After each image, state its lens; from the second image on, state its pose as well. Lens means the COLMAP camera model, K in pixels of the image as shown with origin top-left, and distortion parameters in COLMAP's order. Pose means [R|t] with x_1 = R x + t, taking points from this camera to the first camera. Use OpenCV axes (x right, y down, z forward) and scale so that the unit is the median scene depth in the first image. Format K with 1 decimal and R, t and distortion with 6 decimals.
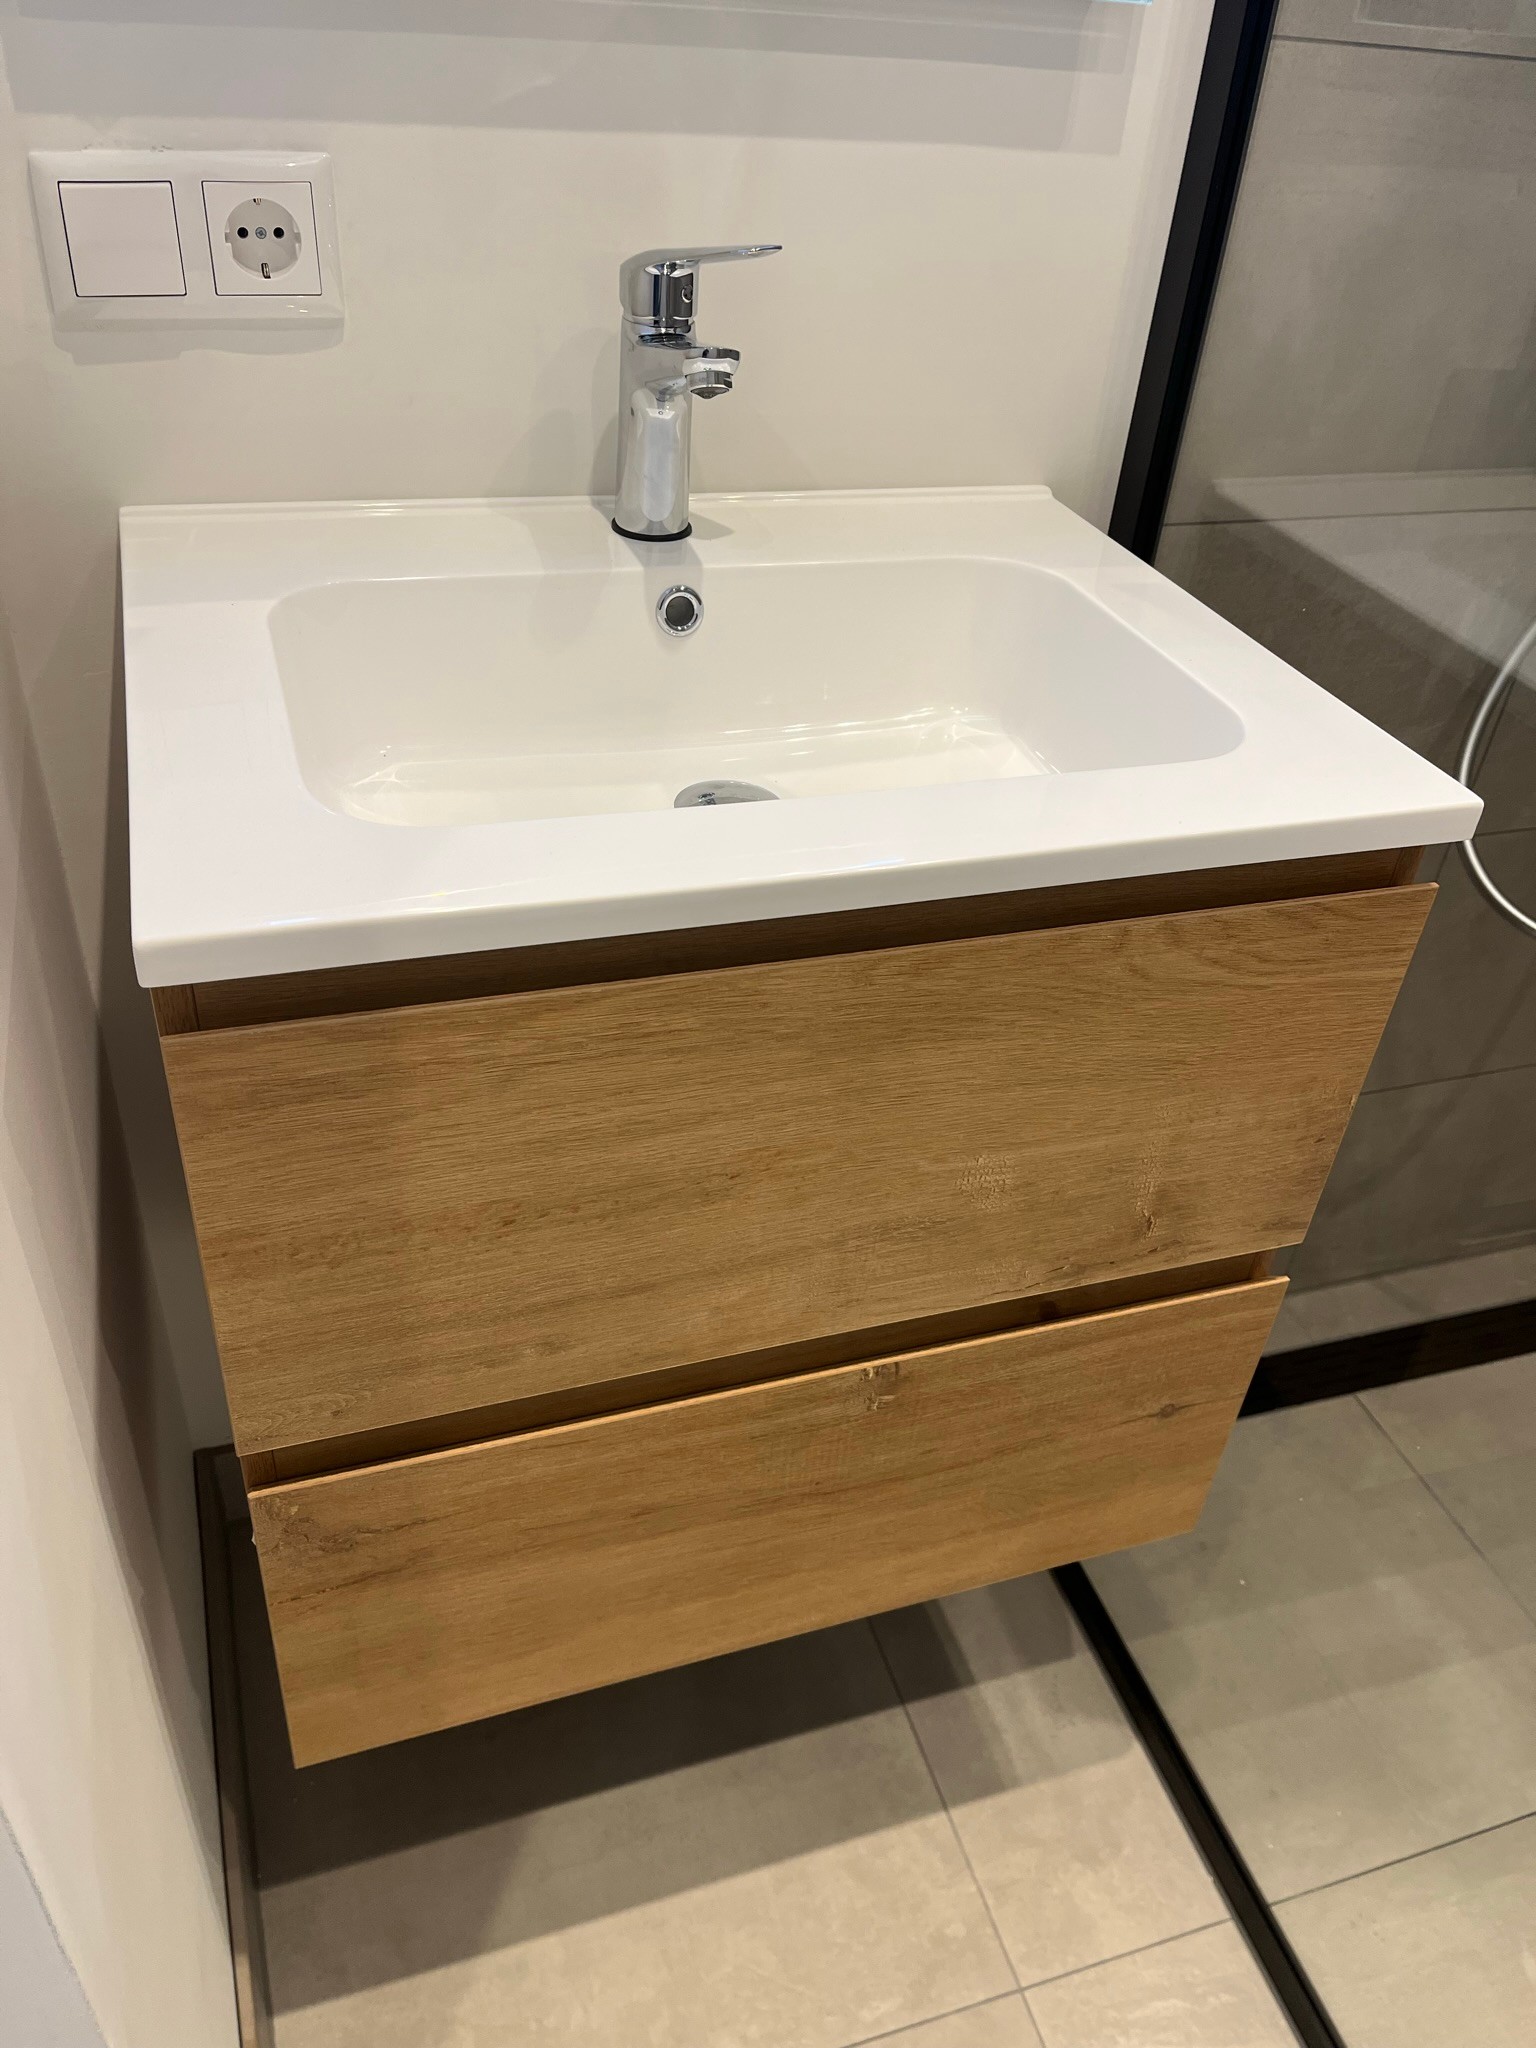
lens RADIAL K [[1563.8, 0, 781.3], [0, 1563.8, 1023.9], [0, 0, 1]] dist [0.095368, -0.118099]
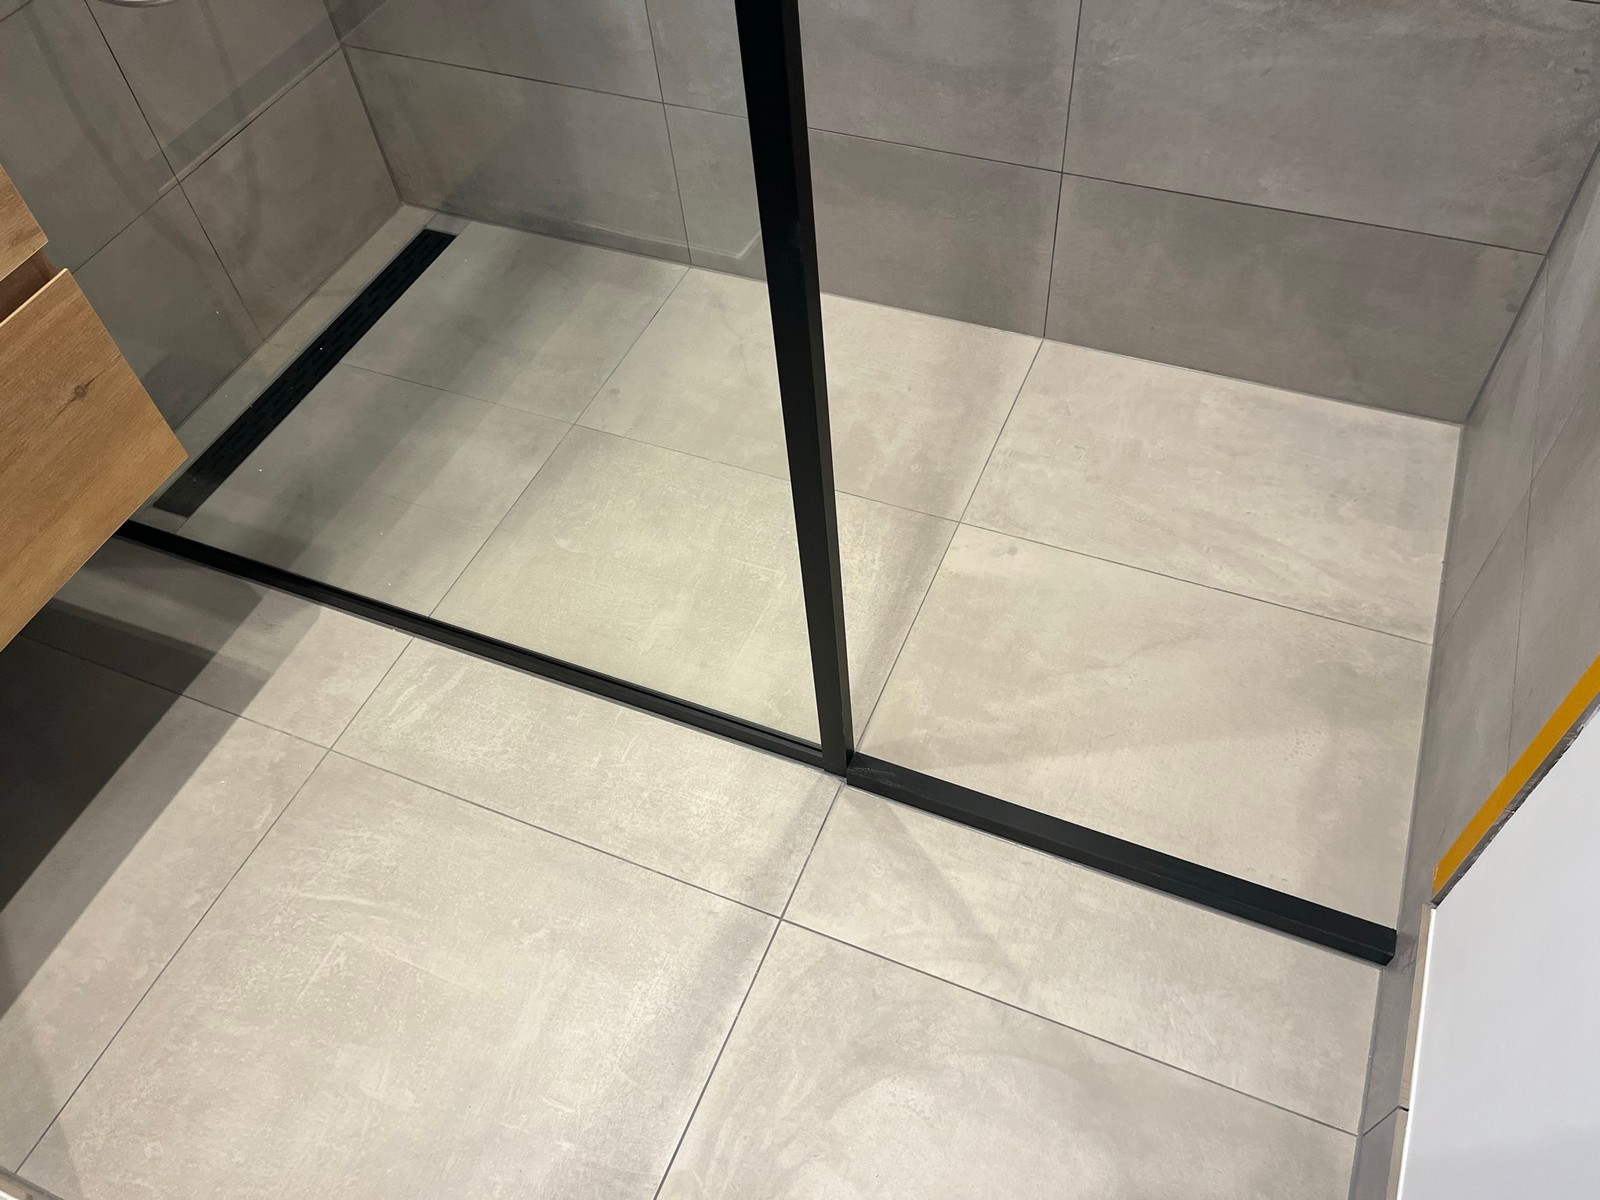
lens RADIAL K [[1221.7, 0, 800.0], [0, 1221.7, 600.0], [0, 0, 1]] dist [0.095368, -0.118099]
pose [[0.655109, -0.665370, 0.357932, 0.104904], [0.536090, 0.743188, 0.400349, 0.219911], [-0.532391, -0.070389, 0.843567, -0.304818]]
